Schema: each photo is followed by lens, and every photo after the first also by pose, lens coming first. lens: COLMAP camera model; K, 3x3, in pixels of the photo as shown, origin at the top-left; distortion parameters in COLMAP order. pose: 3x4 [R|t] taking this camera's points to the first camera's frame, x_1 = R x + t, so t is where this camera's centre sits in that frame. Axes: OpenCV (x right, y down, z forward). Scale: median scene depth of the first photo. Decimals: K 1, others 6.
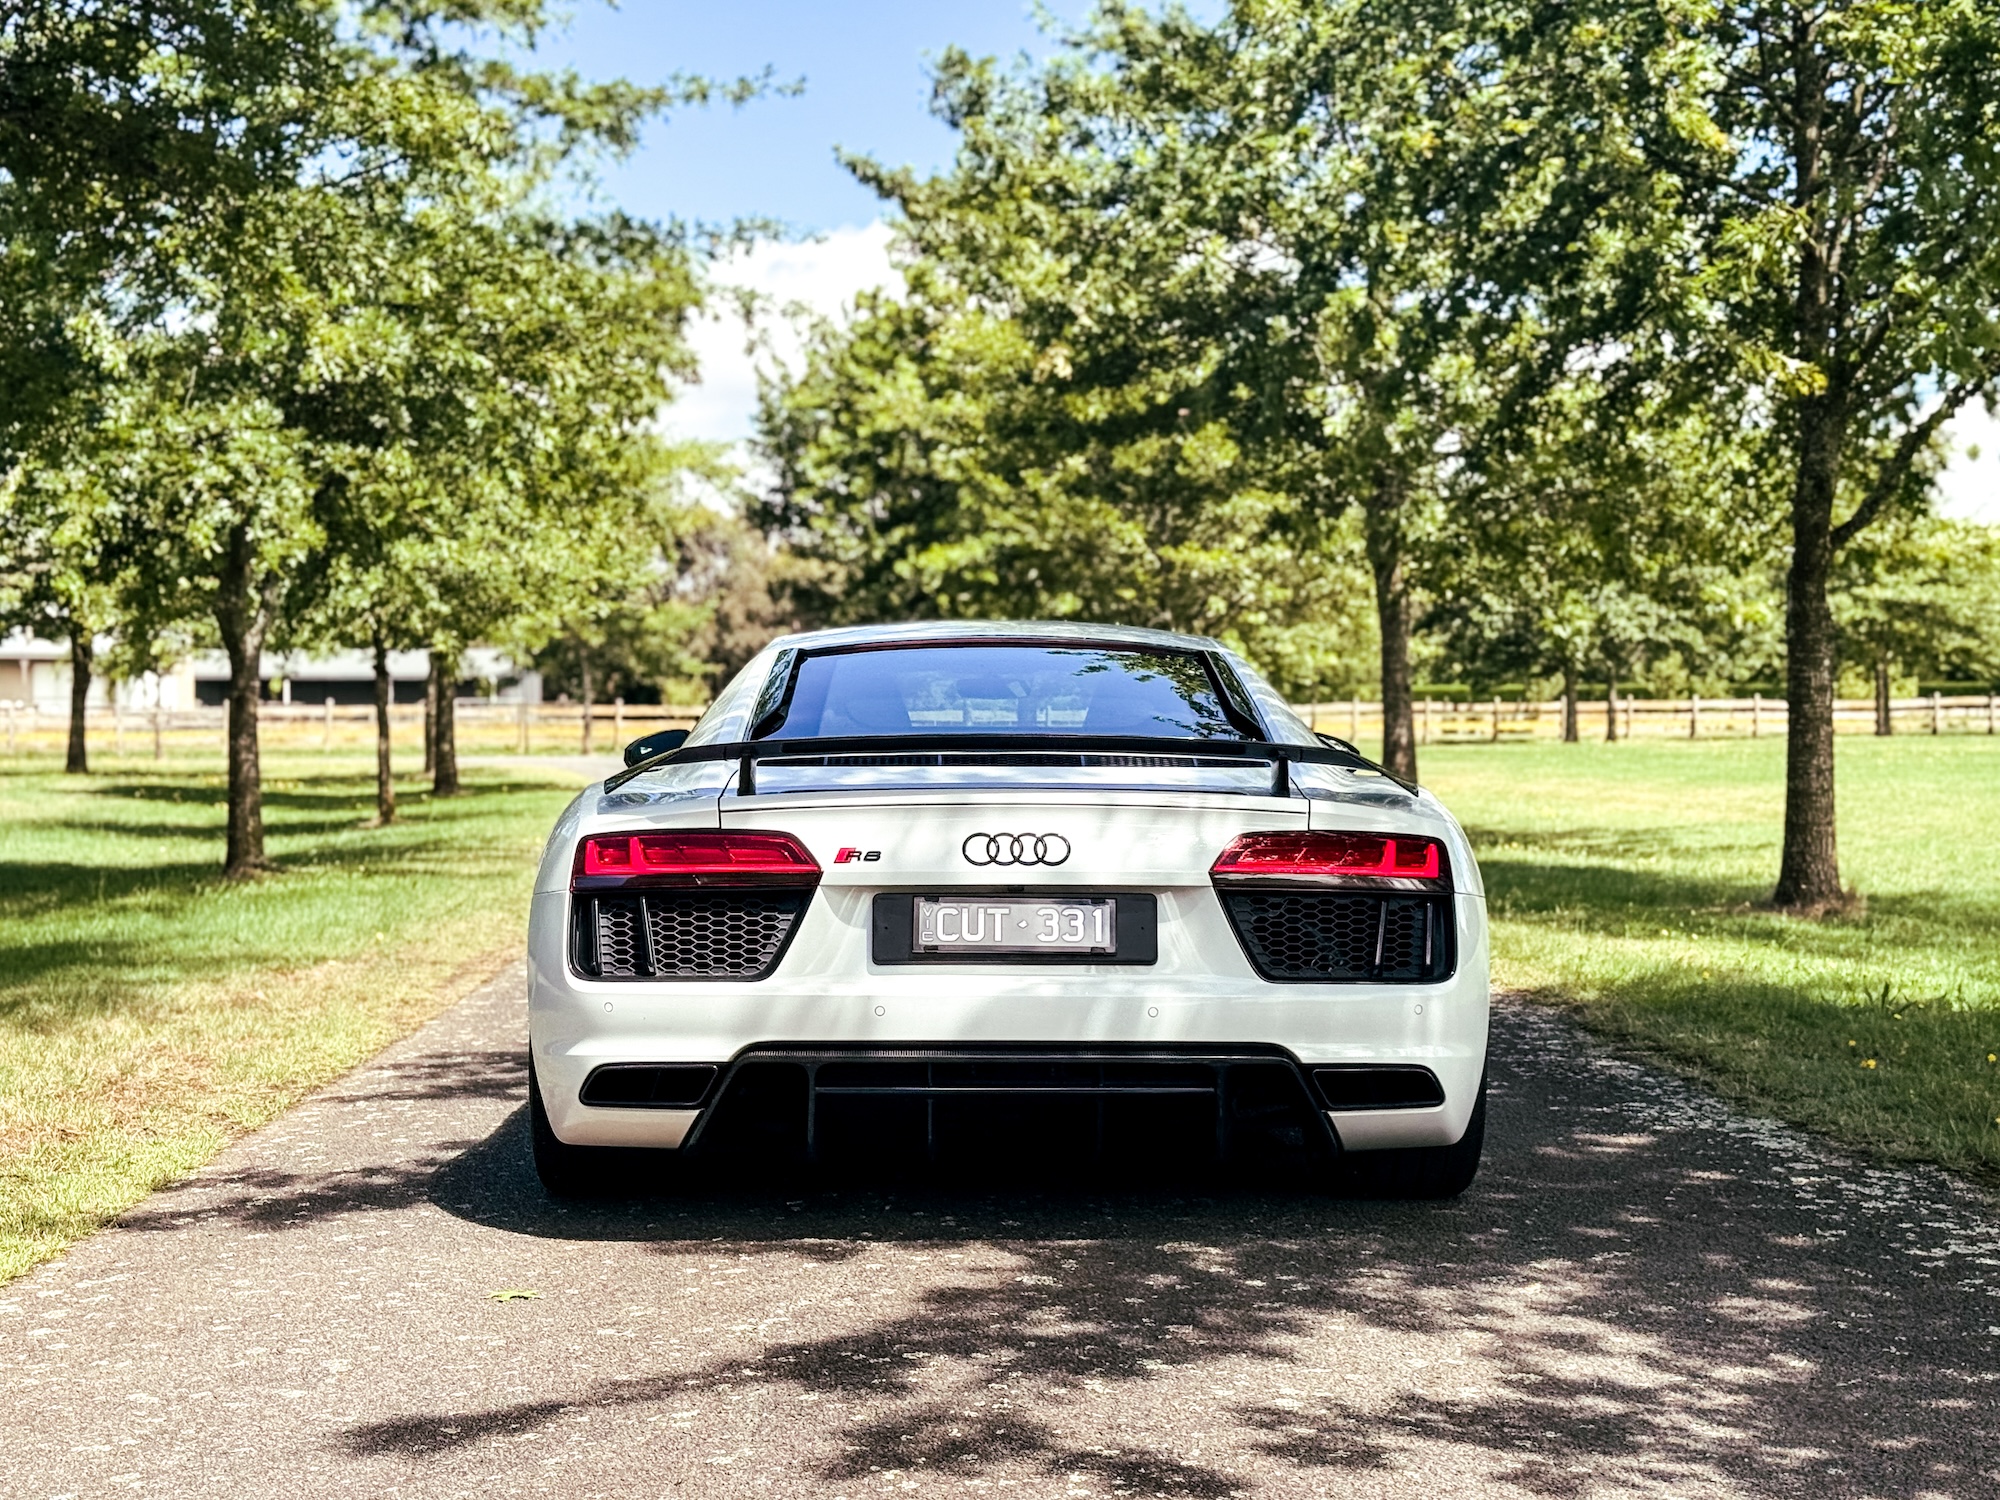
lens RADIAL K [[2798.0, 0, 1000.0], [0, 2798.0, 750.0], [0, 0, 1]] dist [0.160328, -0.004545]
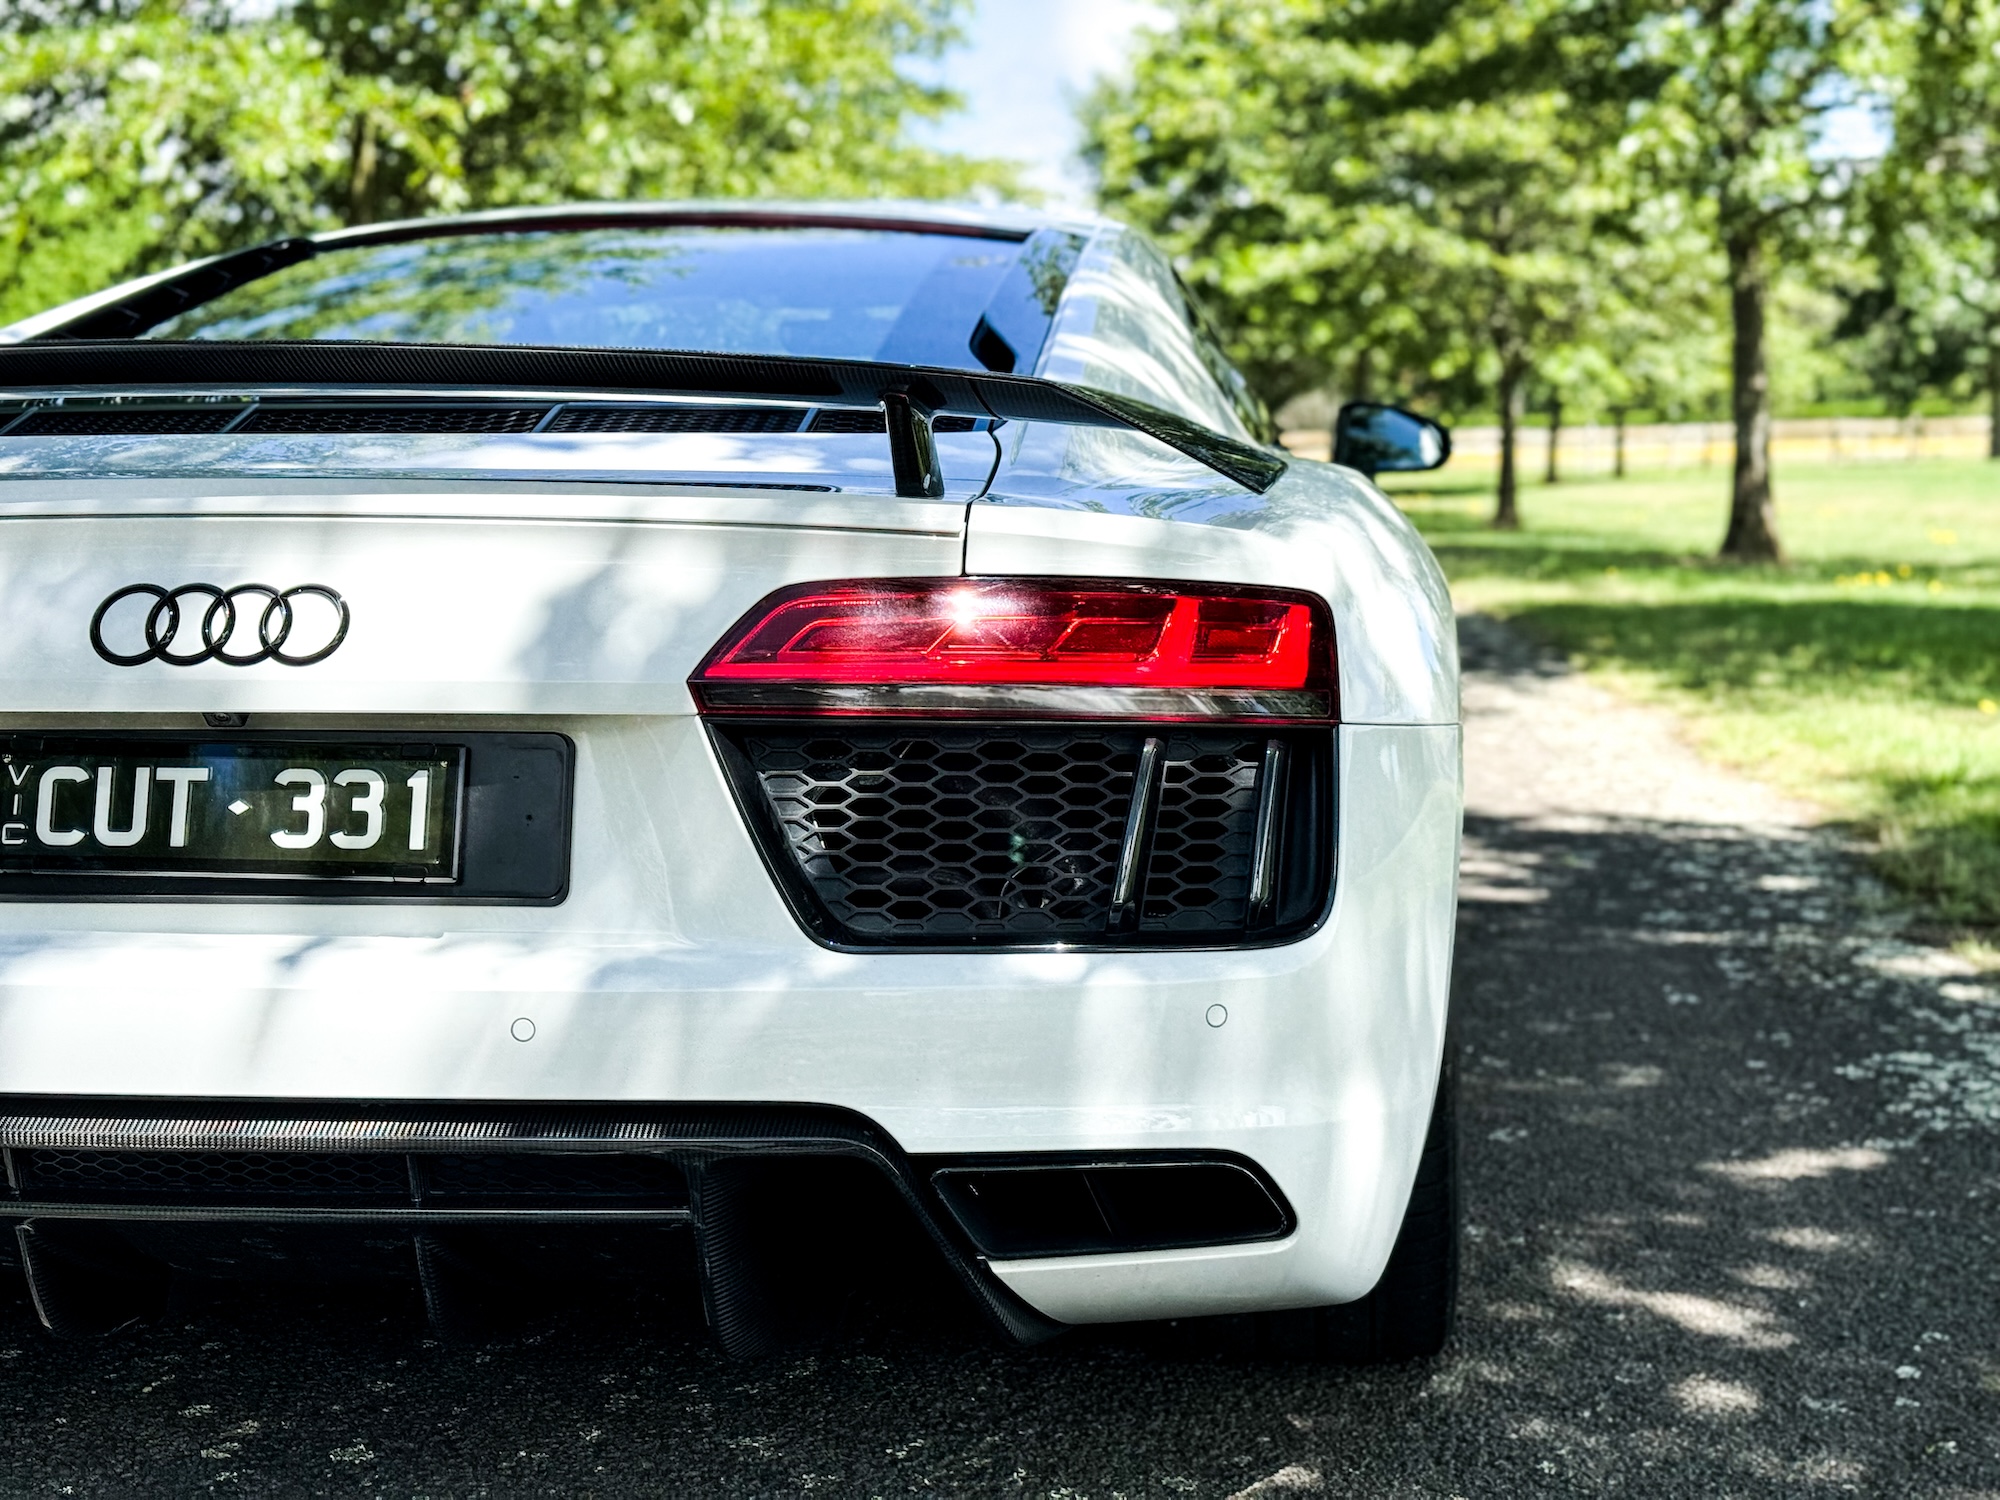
lens RADIAL K [[2798.0, 0, 1000.0], [0, 2798.0, 750.0], [0, 0, 1]] dist [0.160328, -0.004545]
pose [[0.985060, 0.001461, -0.172205, 0.189640], [0.011102, 0.997345, 0.071967, 0.024916], [0.171853, -0.072804, 0.982429, 0.605090]]
